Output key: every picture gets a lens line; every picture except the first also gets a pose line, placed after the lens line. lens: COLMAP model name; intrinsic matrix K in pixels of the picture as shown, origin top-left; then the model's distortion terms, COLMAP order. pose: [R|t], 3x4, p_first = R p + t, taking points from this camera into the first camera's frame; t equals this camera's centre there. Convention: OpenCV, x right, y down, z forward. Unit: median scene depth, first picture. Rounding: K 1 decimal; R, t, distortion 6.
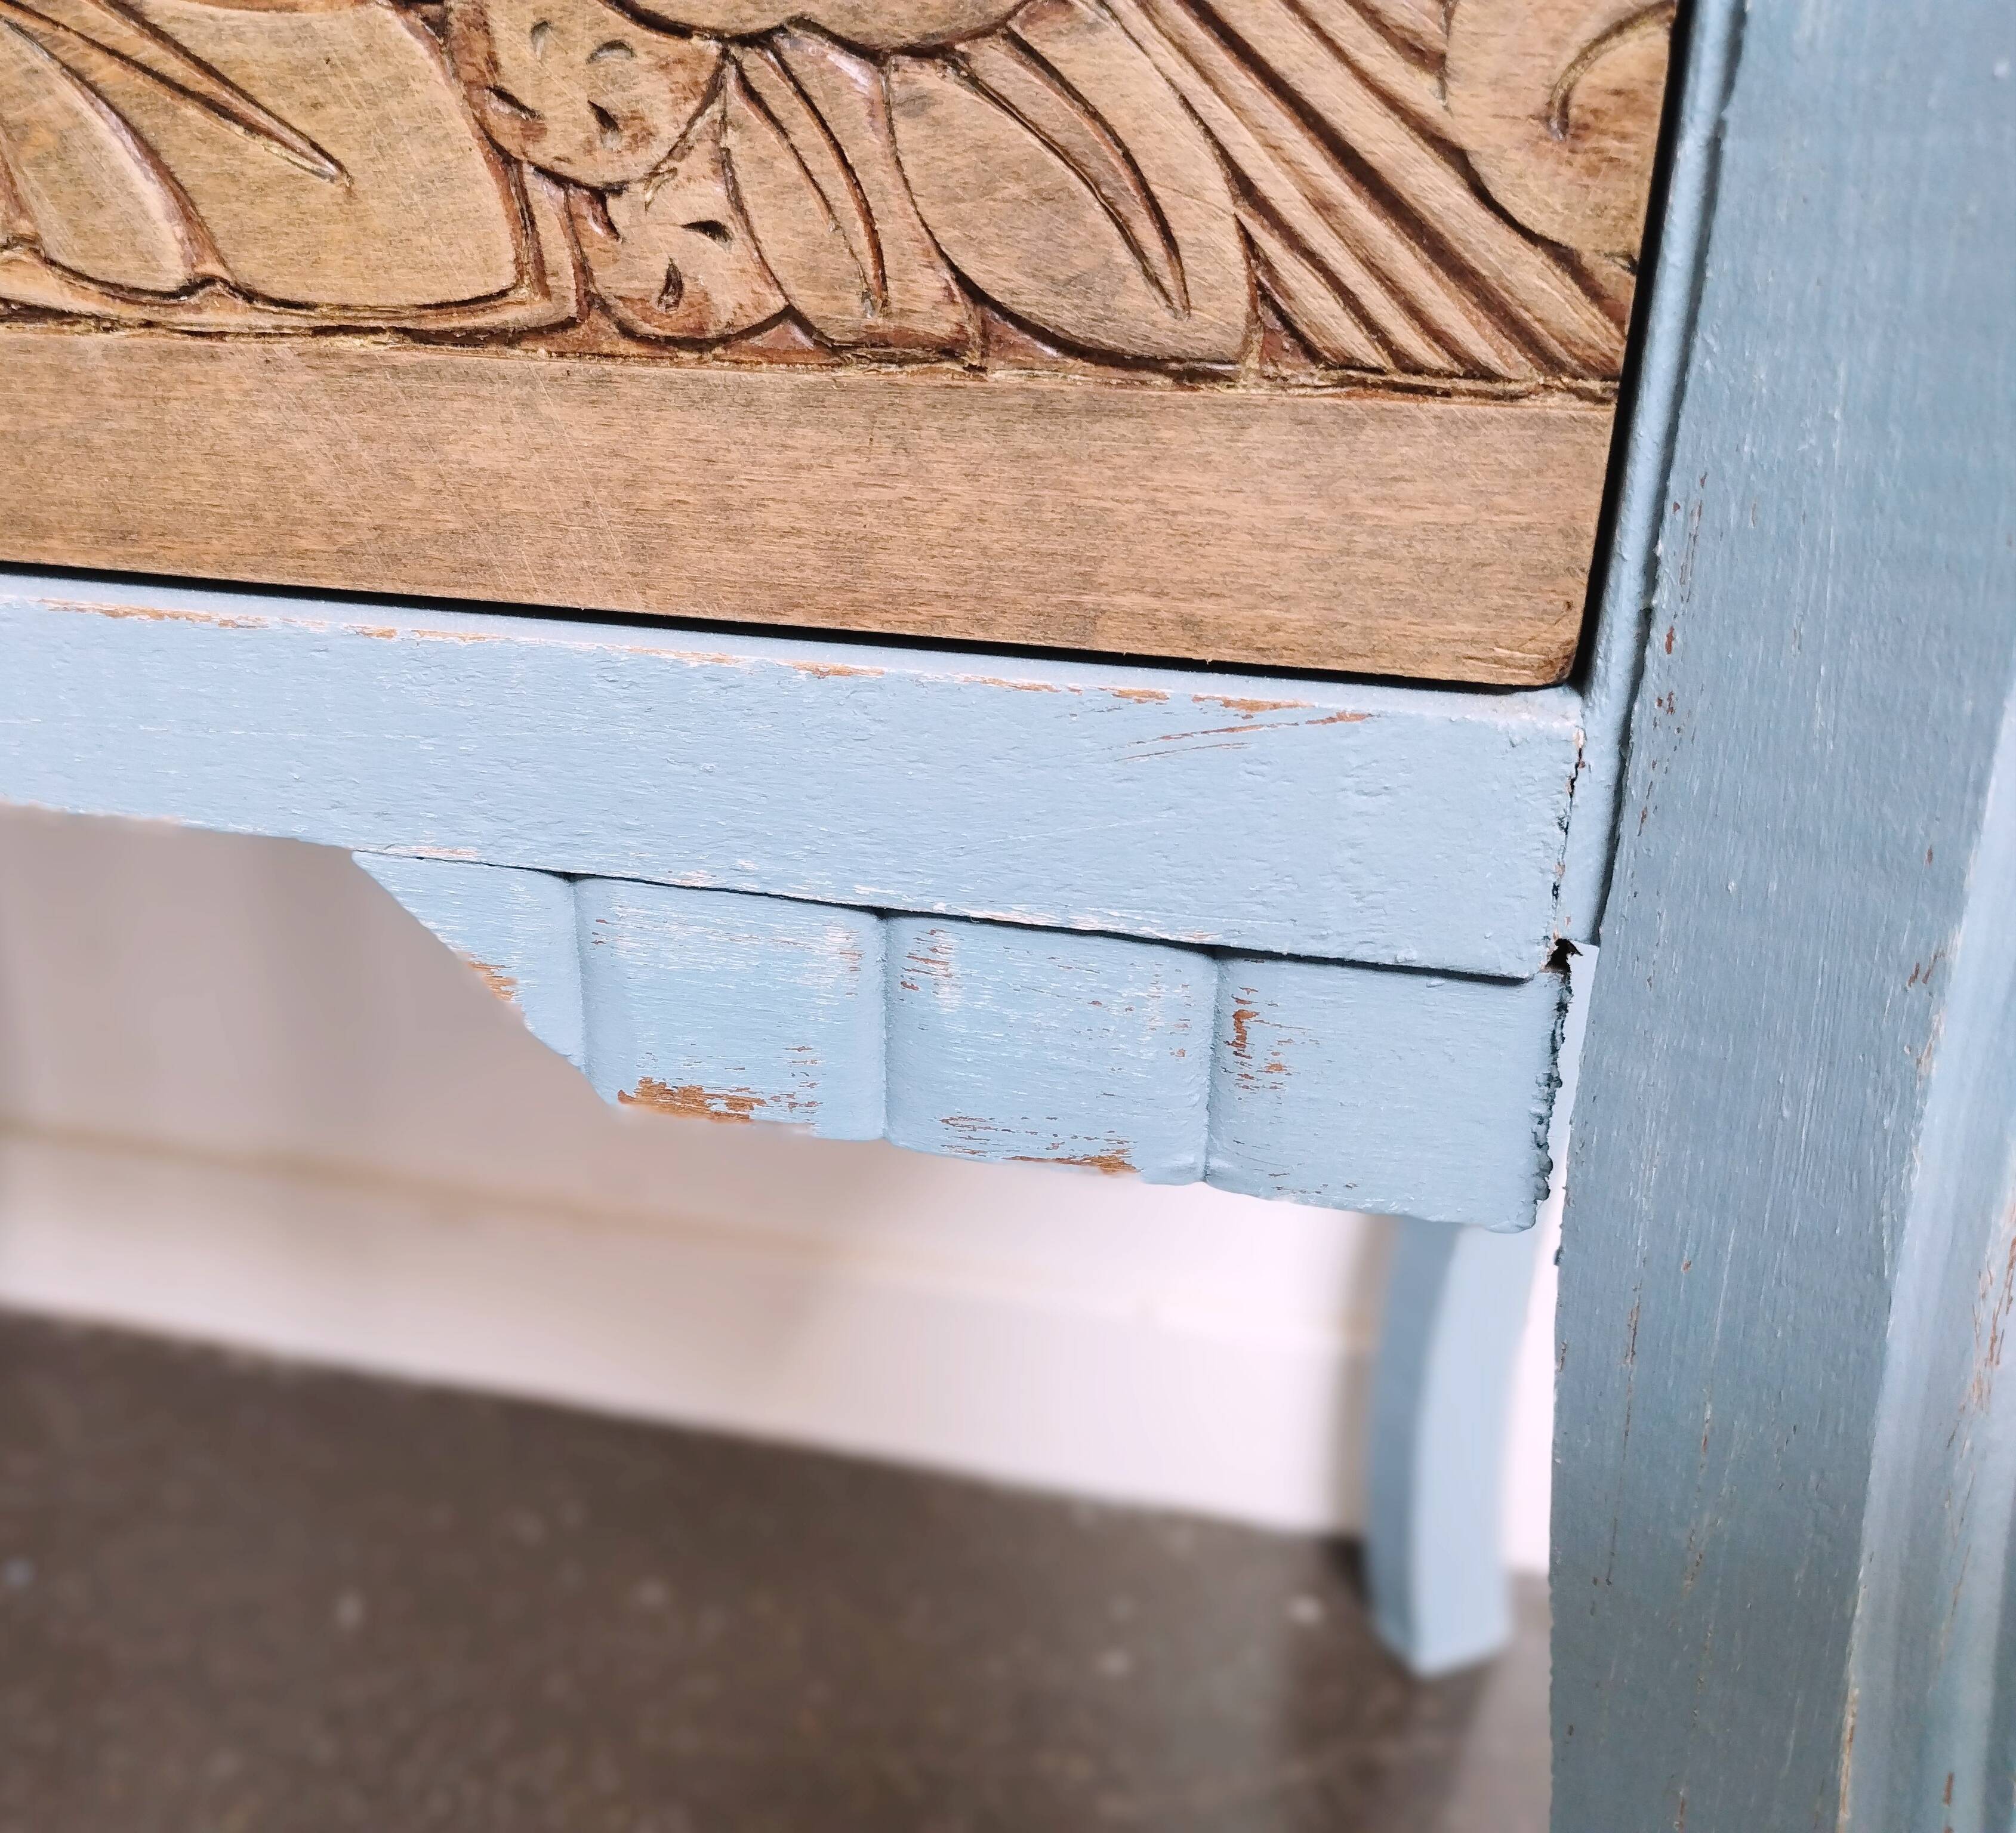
lens RADIAL K [[2092.6, 0, 840.1], [0, 2092.6, 882.4], [0, 0, 1]] dist [0.012242, 0.000000]
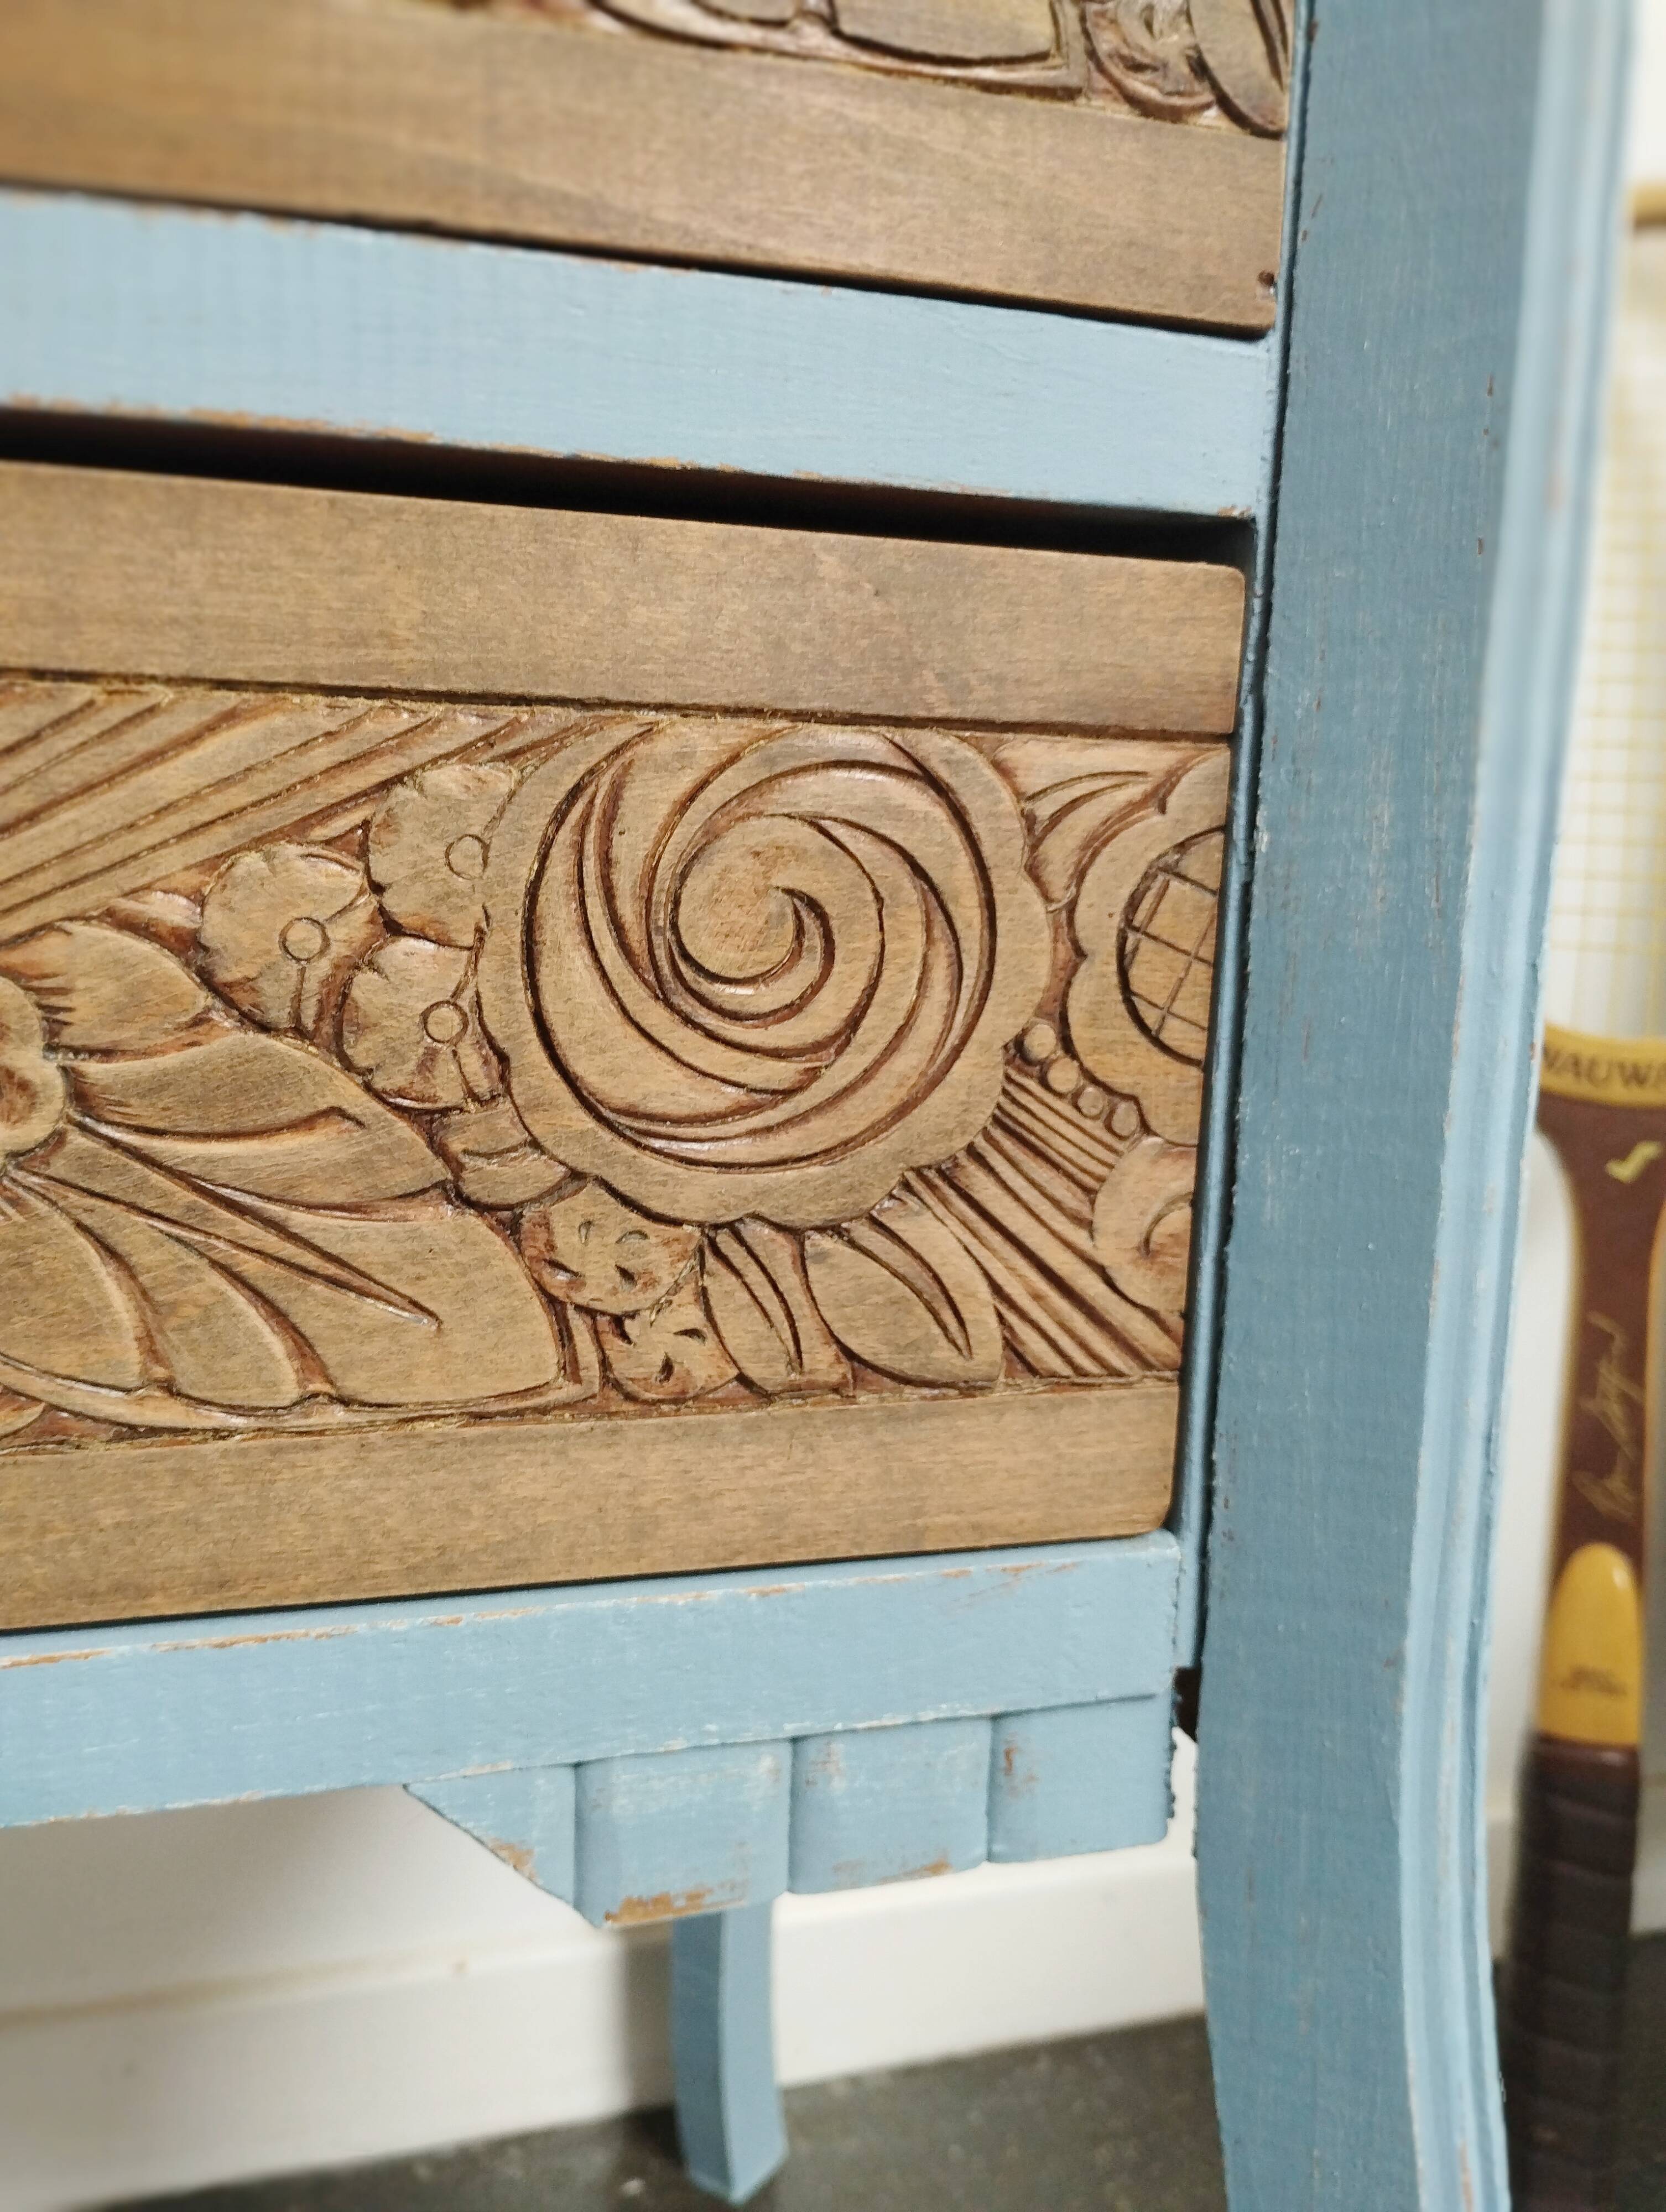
lens RADIAL K [[1870.2, 0, 833.7], [0, 1870.2, 1098.3], [0, 0, 1]] dist [0.047264, -0.071118]
pose [[0.840061, -0.062205, 0.538914, -0.725285], [0.169251, 0.973872, -0.151419, -0.249068], [-0.515414, 0.218413, 0.828640, -0.283143]]
